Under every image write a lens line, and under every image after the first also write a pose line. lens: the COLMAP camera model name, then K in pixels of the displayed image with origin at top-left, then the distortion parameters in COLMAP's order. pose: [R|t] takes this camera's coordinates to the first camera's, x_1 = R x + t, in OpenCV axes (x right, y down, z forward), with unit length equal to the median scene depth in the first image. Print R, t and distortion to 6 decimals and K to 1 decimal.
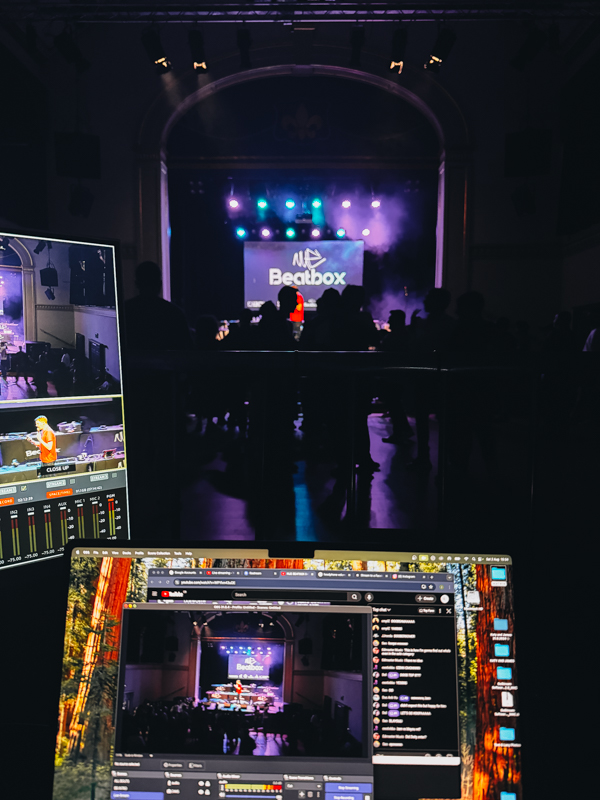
lens RADIAL K [[569.1, 0, 300.0], [0, 569.1, 400.0], [0, 0, 1]] dist [0.075193, -0.100063]
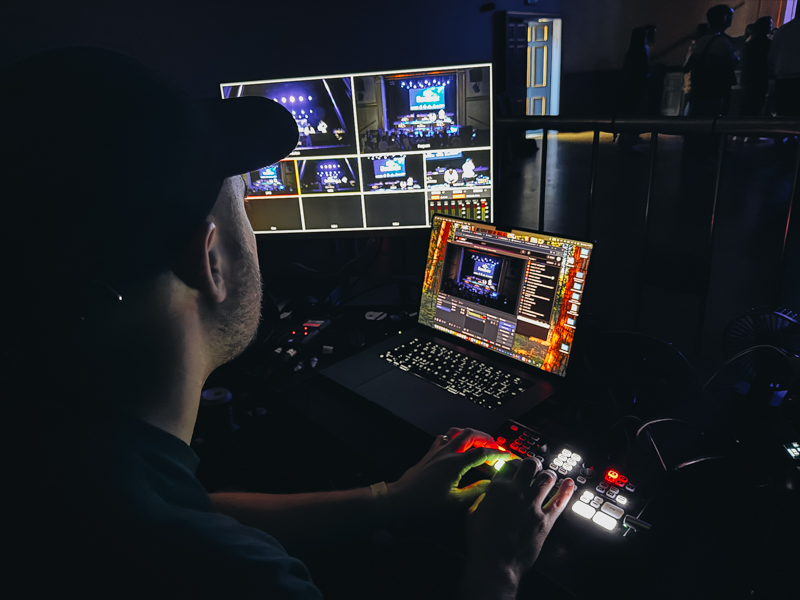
lens RADIAL K [[569.1, 0, 401.9], [0, 569.1, 298.9], [0, 0, 1]] dist [0.075193, -0.100063]
pose [[0.678860, 0.214544, -0.702225, 1.367910], [0.009096, 0.953830, 0.300208, -0.151168], [0.734212, -0.210186, 0.645565, -0.811837]]
